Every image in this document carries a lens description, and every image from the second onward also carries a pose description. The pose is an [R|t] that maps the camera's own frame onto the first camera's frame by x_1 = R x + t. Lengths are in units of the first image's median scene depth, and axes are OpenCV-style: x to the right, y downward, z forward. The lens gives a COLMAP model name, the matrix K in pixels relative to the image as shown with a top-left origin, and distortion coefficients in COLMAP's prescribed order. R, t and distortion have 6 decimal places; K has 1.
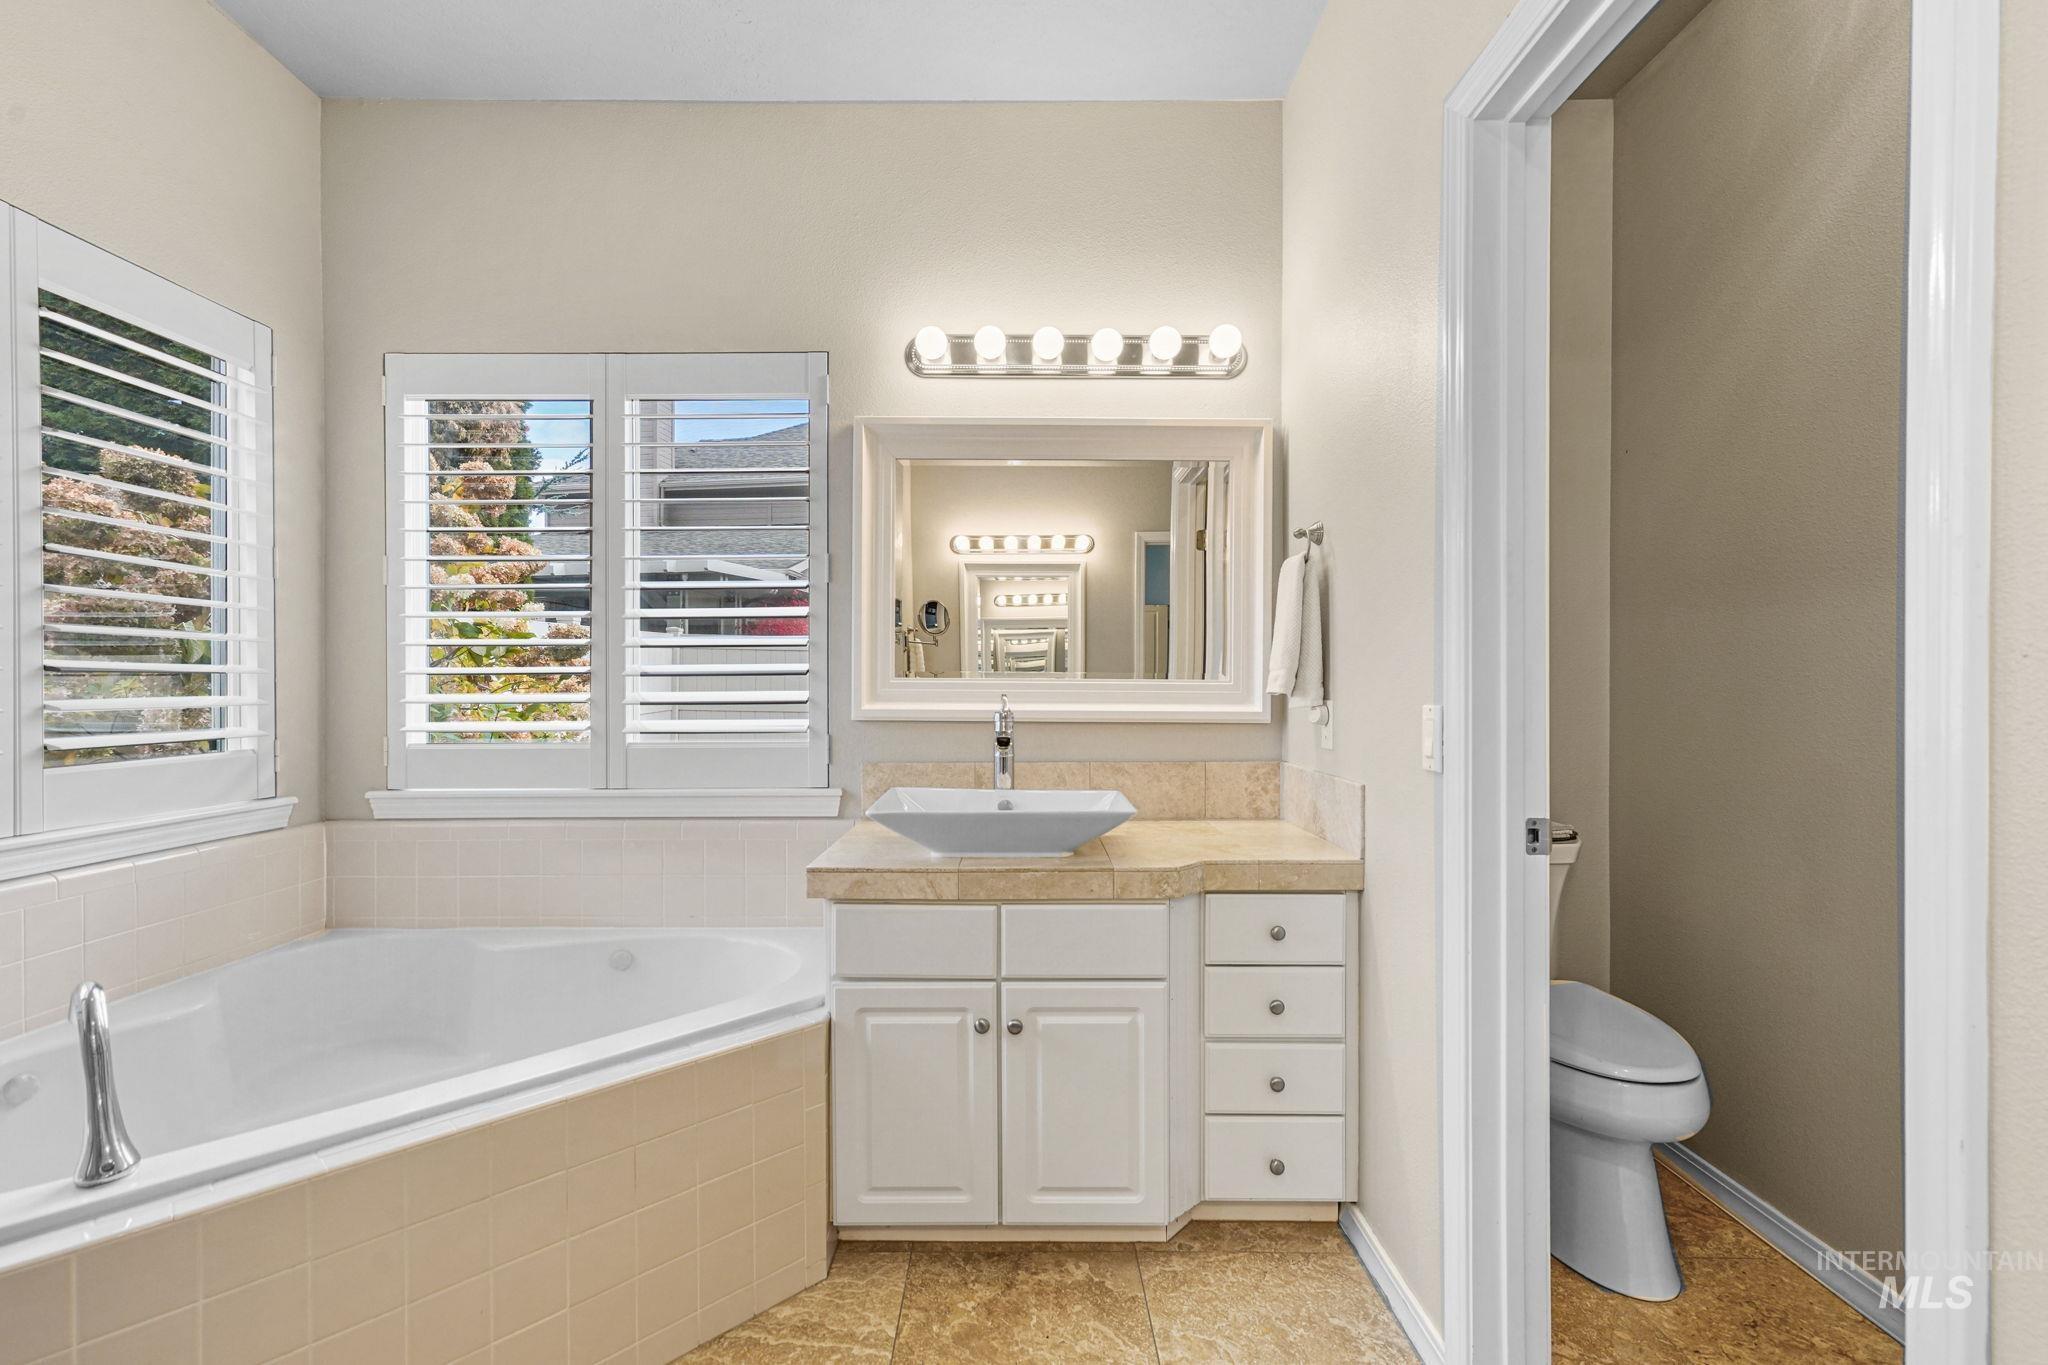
lens RADIAL K [[933.5, 0, 1023.7], [0, 933.5, 684.3], [0, 0, 1]] dist [-0.000605, -0.000256]
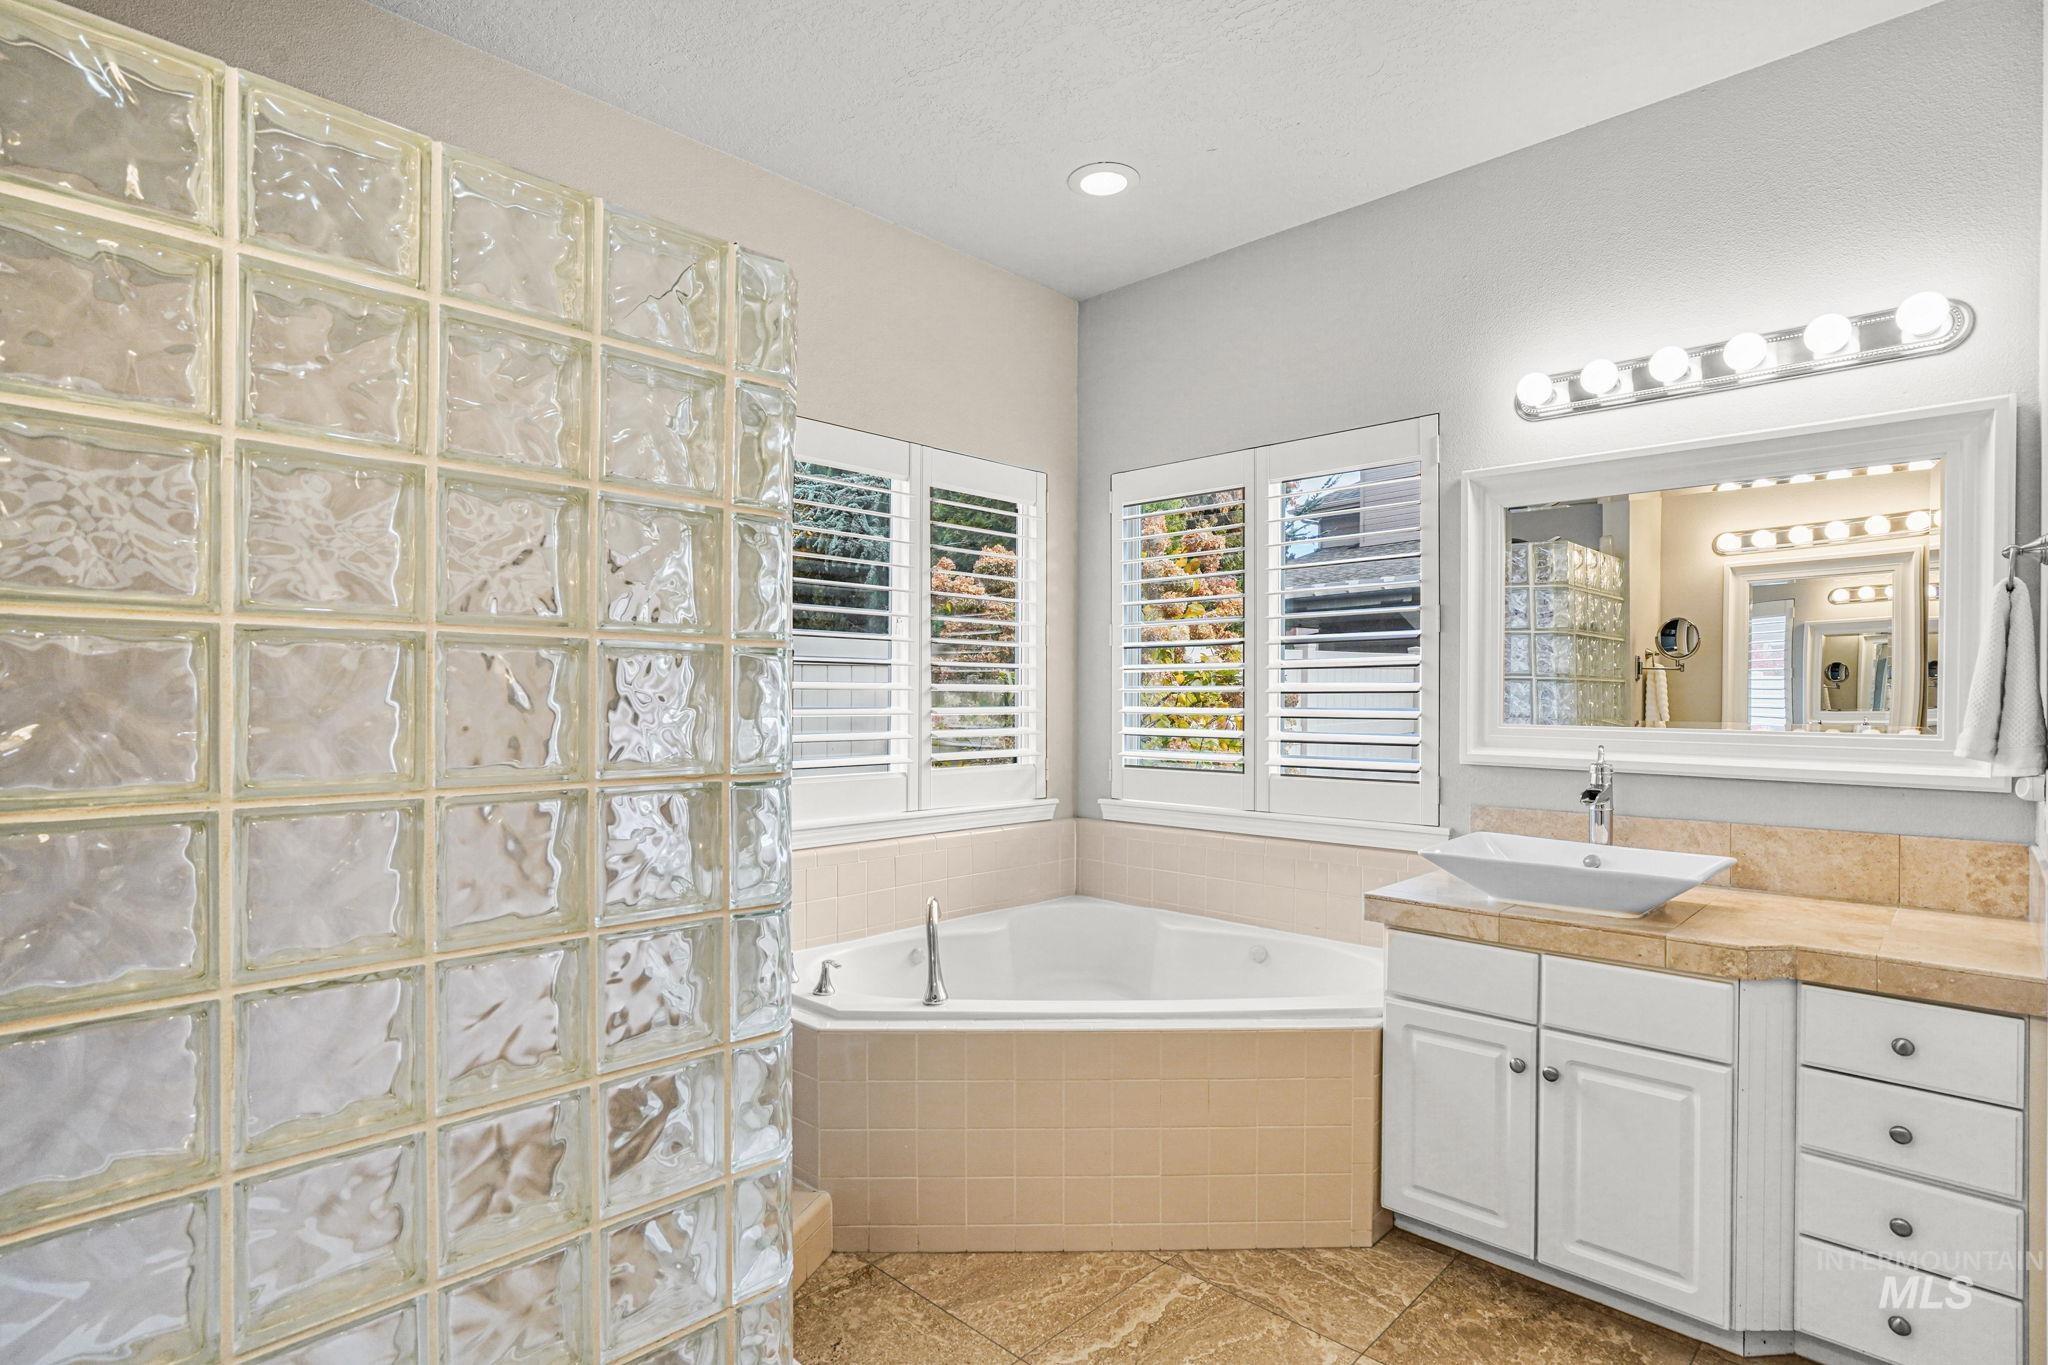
lens RADIAL K [[1041.5, 0, 1029.3], [0, 1041.5, 683.7], [0, 0, 1]] dist [-0.027649, 0.008601]
pose [[0.720185, -0.003752, -0.693772, 0.354039], [-0.004113, 0.999945, -0.009678, -0.048399], [0.693770, 0.009823, 0.720129, -0.214403]]
